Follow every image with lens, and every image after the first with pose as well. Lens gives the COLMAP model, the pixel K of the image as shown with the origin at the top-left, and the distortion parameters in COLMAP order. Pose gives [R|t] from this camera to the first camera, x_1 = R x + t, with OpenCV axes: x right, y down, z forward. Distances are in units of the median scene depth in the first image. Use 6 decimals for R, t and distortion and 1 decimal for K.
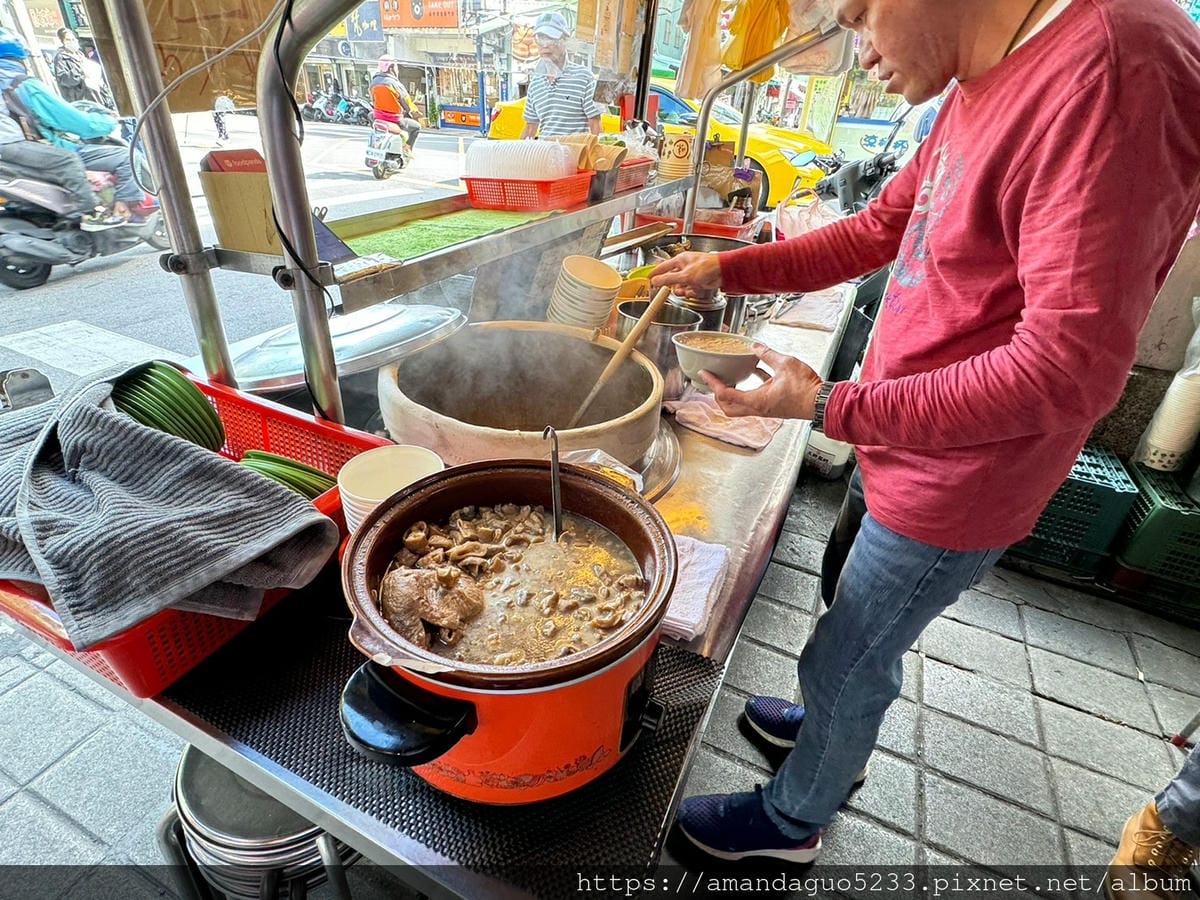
lens RADIAL K [[608.5, 0, 583.1], [0, 608.5, 449.4], [0, 0, 1]] dist [-0.000786, 0.000449]
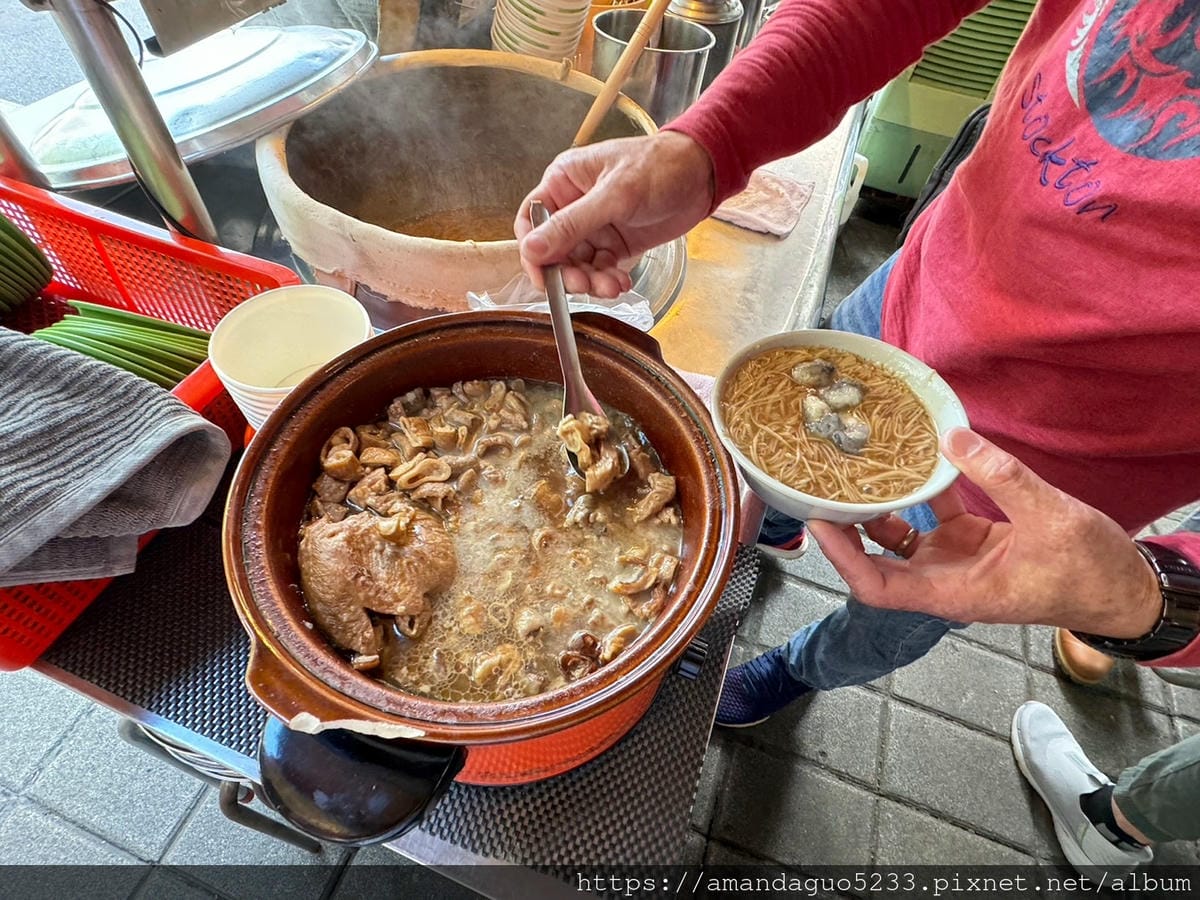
lens RADIAL K [[608.5, 0, 583.1], [0, 608.5, 449.4], [0, 0, 1]] dist [-0.000786, 0.000449]
pose [[0.996705, -0.063280, 0.050735, -0.041118], [0.039011, 0.922446, 0.384150, -0.103669], [-0.071110, -0.380905, 0.921875, 0.355076]]
